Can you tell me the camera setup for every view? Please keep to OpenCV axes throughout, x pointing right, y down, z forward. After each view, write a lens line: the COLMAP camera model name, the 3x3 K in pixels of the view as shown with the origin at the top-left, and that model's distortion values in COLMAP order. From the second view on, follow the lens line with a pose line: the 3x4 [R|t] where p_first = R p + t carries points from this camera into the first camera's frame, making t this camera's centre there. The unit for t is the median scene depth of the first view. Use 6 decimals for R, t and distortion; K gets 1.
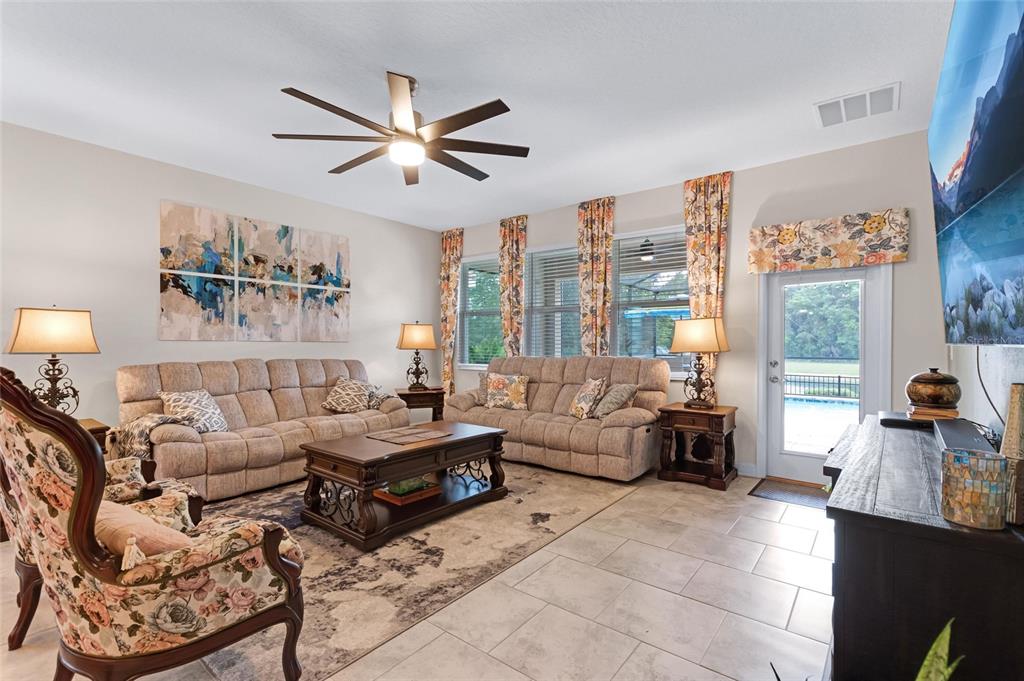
lens RADIAL K [[466.8, 0, 514.9], [0, 466.8, 342.4], [0, 0, 1]] dist [0.002843, 0.000265]
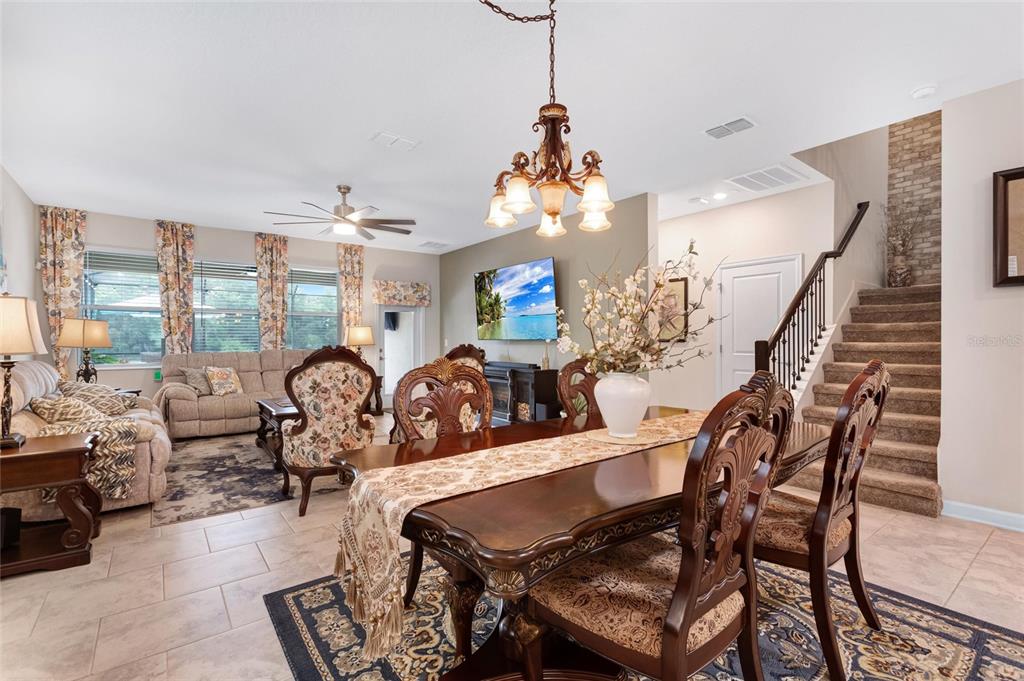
lens RADIAL K [[456.7, 0, 512.0], [0, 456.7, 340.5], [0, 0, 1]] dist [-0.001718, -0.000485]
pose [[0.232366, -0.005301, 0.972614, -1.130473], [0.001166, 0.999986, 0.005171, -0.003623], [-0.972628, -0.000068, 0.232369, 0.017527]]
